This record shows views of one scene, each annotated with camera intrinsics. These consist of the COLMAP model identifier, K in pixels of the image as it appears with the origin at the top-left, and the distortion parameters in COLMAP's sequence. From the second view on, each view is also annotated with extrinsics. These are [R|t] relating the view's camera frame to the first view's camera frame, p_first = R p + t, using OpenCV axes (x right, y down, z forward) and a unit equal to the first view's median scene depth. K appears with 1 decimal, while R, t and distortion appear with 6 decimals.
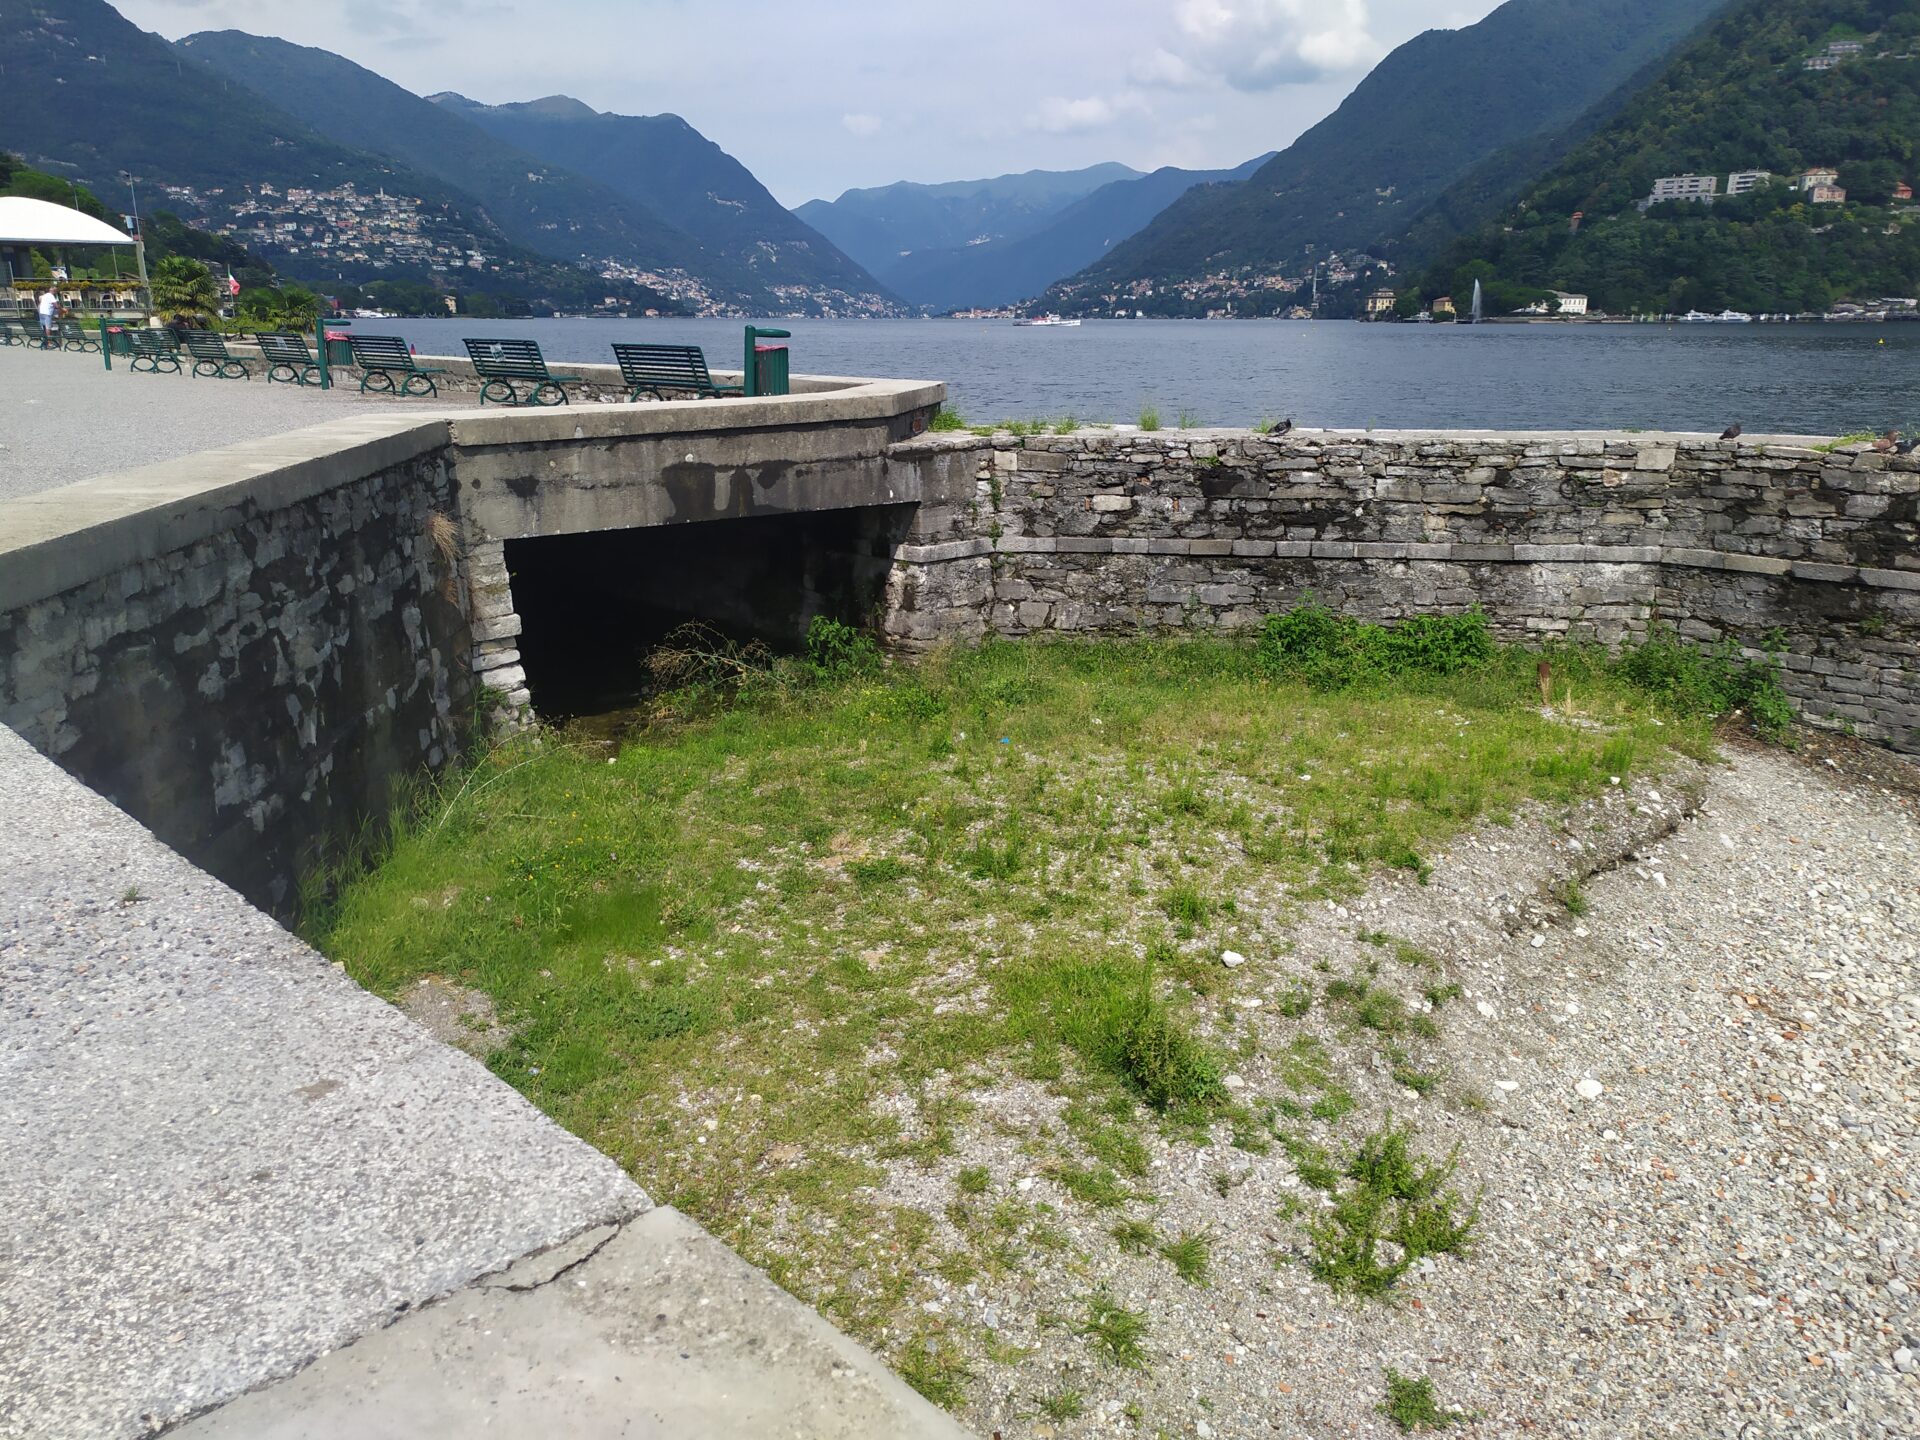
lens RADIAL K [[1464.1, 0, 960.0], [0, 1464.1, 720.0], [0, 0, 1]] dist [0.055415, -0.041687]
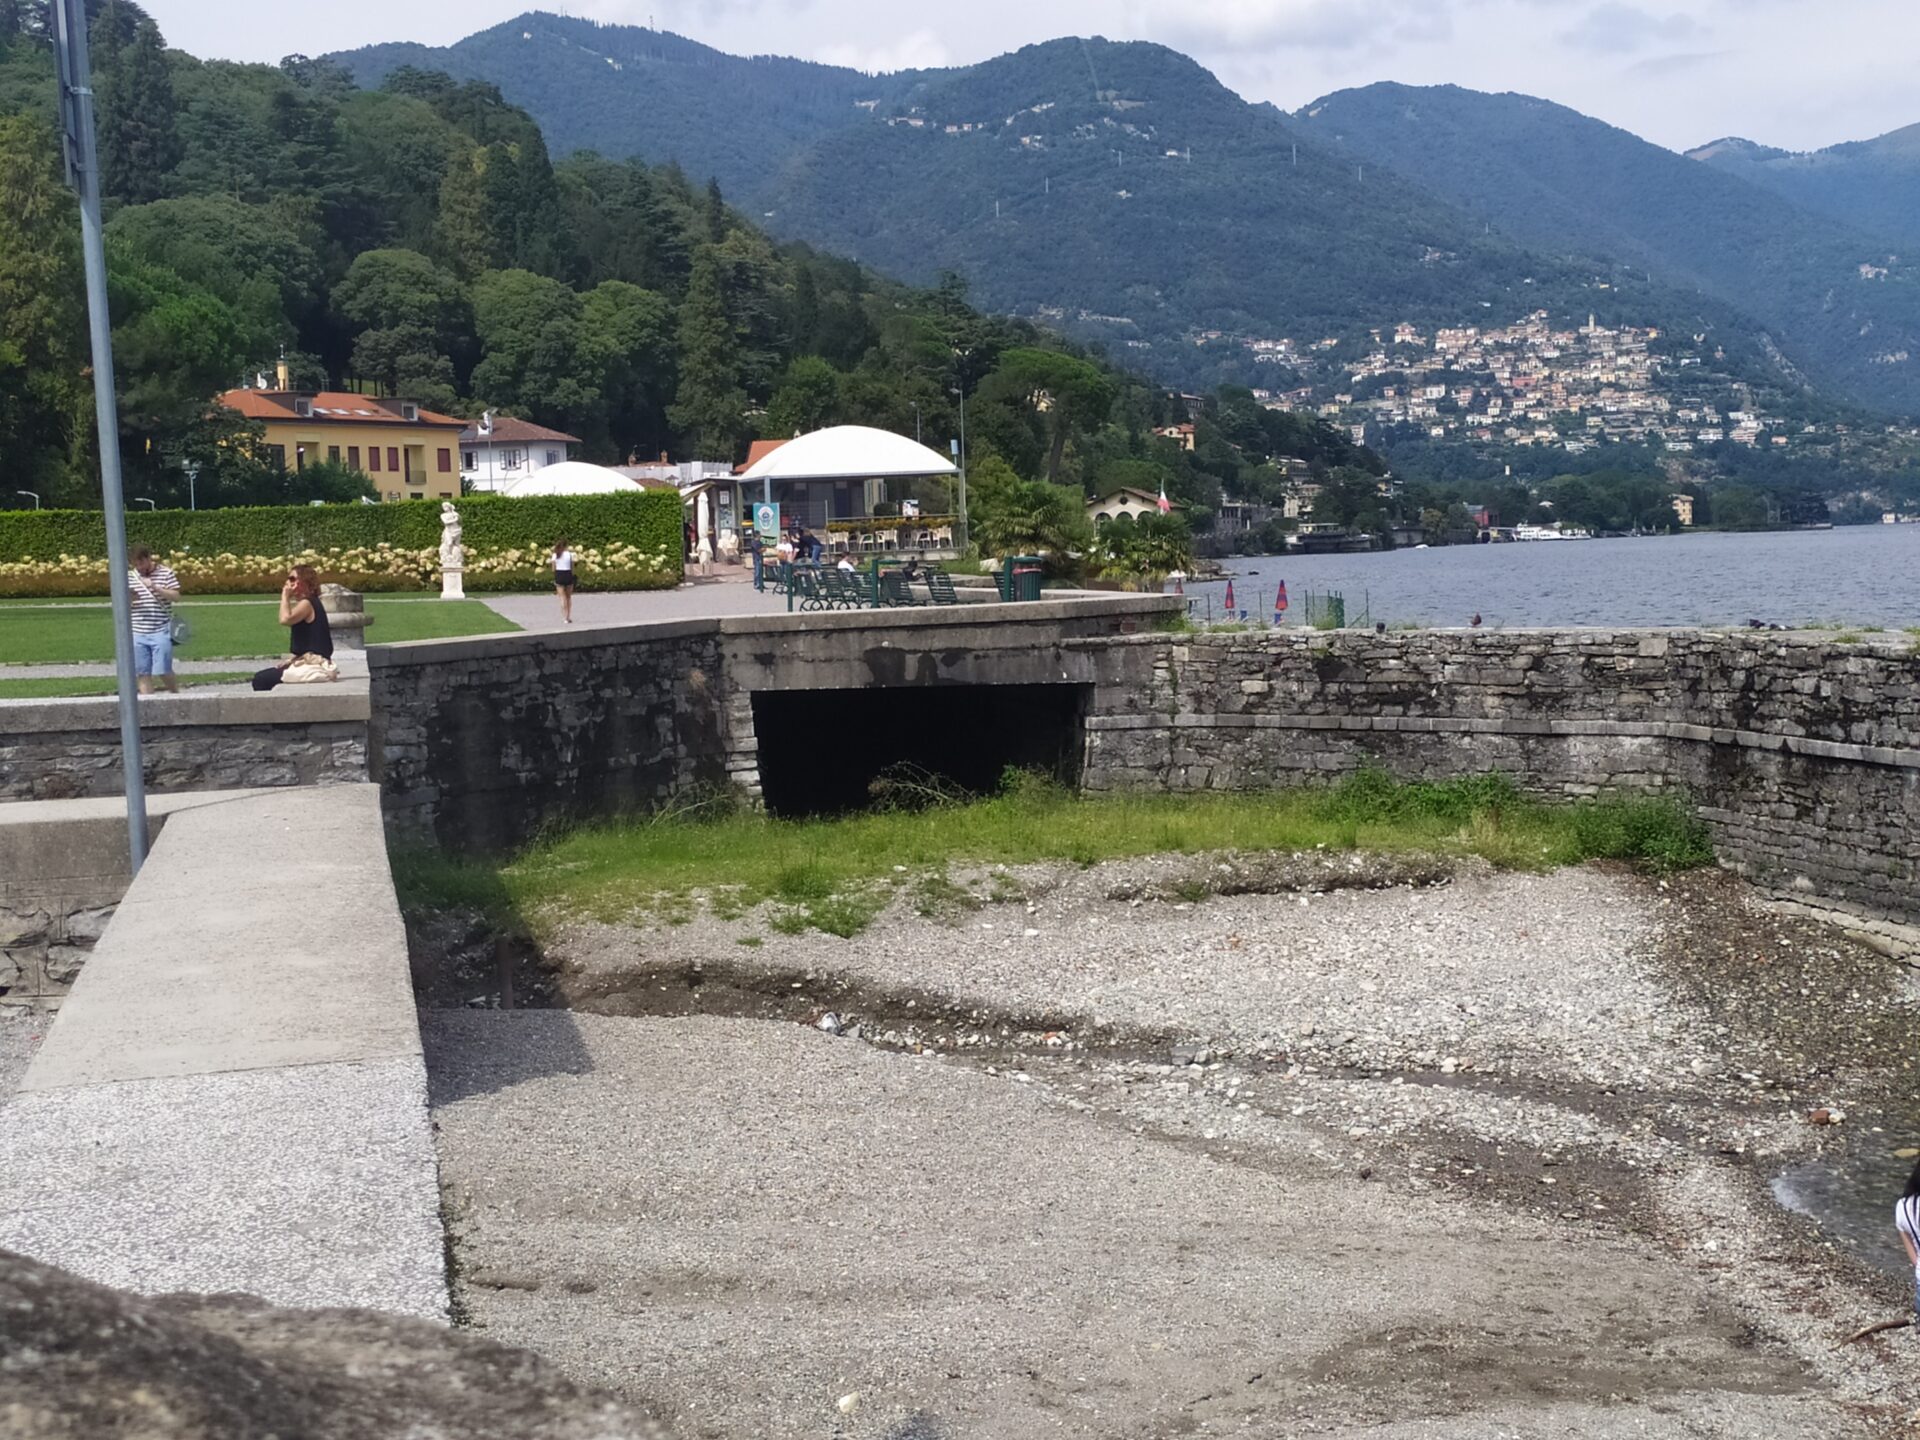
lens RADIAL K [[3500.2, 0, 960.0], [0, 3500.2, 720.0], [0, 0, 1]] dist [0.017749, 0.170092]
pose [[0.818763, -0.001167, -0.574130, 1.581628], [-0.118371, 0.978170, -0.170796, 0.408432], [0.561797, 0.207802, 0.800752, -1.475390]]
